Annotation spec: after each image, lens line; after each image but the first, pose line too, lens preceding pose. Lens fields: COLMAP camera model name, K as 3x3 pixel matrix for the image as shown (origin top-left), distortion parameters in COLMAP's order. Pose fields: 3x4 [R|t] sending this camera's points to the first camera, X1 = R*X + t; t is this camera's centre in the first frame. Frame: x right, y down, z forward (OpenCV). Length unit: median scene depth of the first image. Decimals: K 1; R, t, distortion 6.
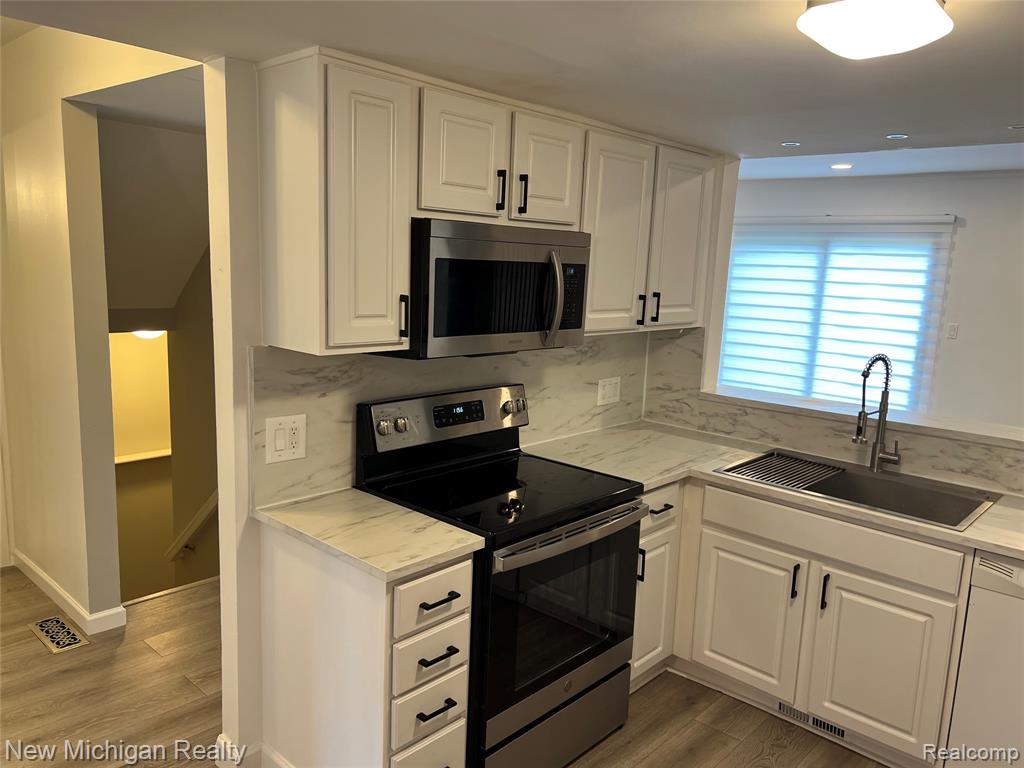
lens RADIAL K [[768.7, 0, 515.3], [0, 768.7, 385.4], [0, 0, 1]] dist [0.051010, -0.031343]
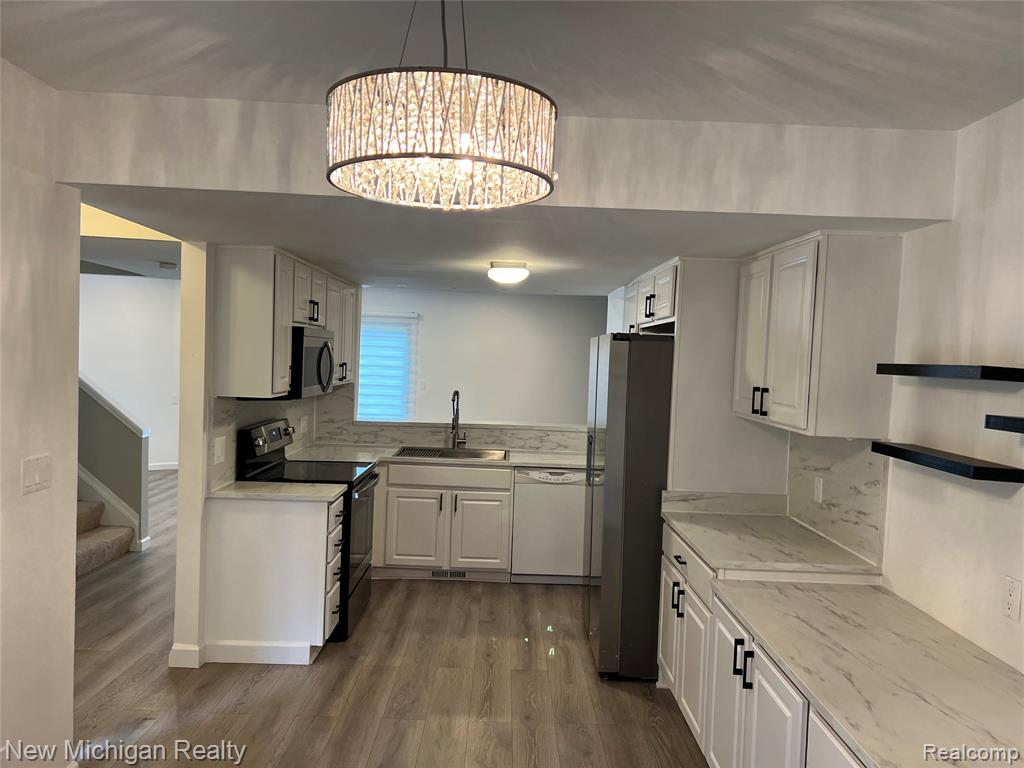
lens RADIAL K [[768.7, 0, 510.0], [0, 768.7, 383.3], [0, 0, 1]] dist [0.051010, -0.031343]
pose [[0.731133, -0.041175, 0.680991, -0.819218], [0.105154, 0.993051, -0.052853, 0.065017], [-0.674082, 0.110251, 0.730382, -0.591953]]
